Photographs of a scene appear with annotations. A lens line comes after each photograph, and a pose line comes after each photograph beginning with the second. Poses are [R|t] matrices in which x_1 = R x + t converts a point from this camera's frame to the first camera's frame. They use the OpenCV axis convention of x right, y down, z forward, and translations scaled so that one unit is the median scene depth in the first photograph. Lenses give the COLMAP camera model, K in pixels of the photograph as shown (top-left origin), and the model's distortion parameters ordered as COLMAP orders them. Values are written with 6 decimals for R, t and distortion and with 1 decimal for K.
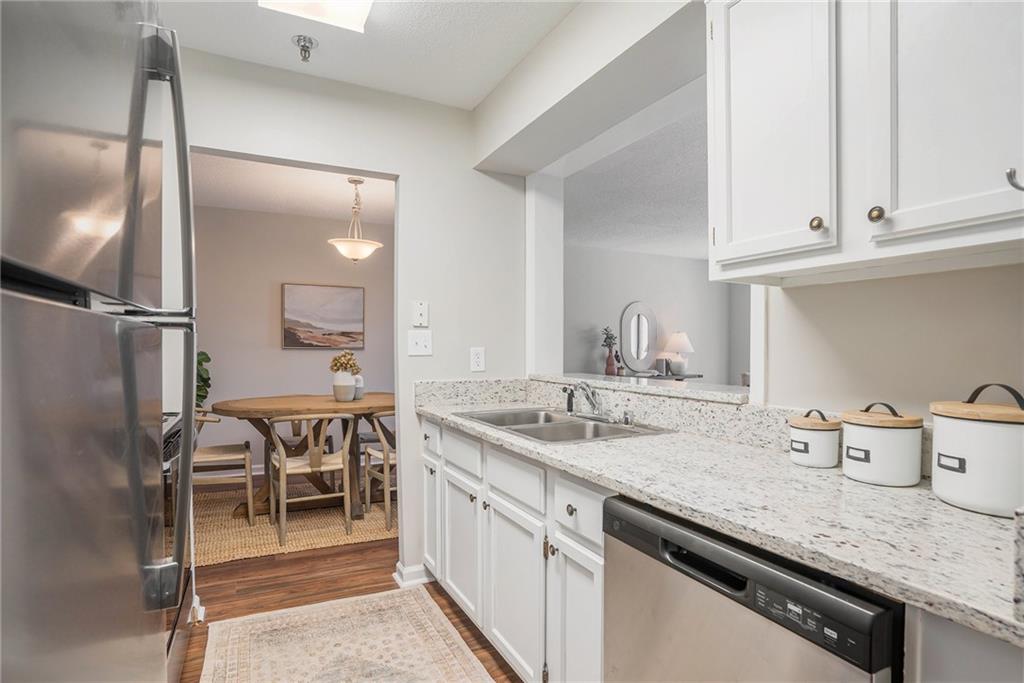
lens RADIAL K [[509.2, 0, 510.7], [0, 509.2, 349.8], [0, 0, 1]] dist [-0.021081, 0.007296]
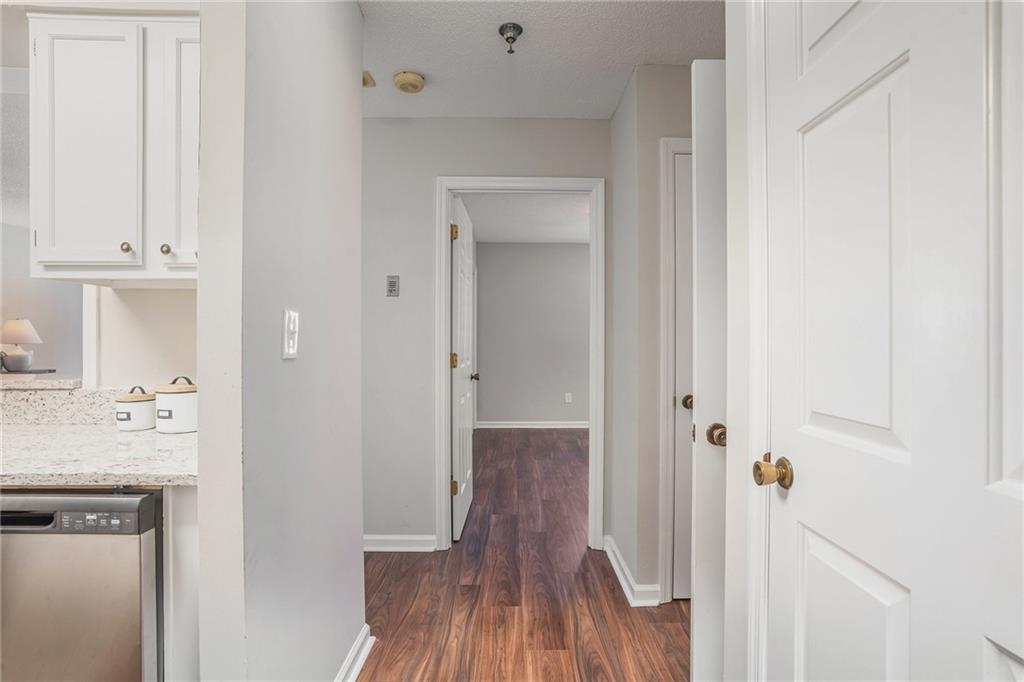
lens RADIAL K [[509.2, 0, 517.8], [0, 509.2, 341.0], [0, 0, 1]] dist [-0.021081, 0.007296]
pose [[0.459834, -0.008533, 0.887964, -0.109120], [0.005724, 0.999962, 0.006645, -0.000634], [-0.887986, 0.002027, 0.459865, -0.529232]]
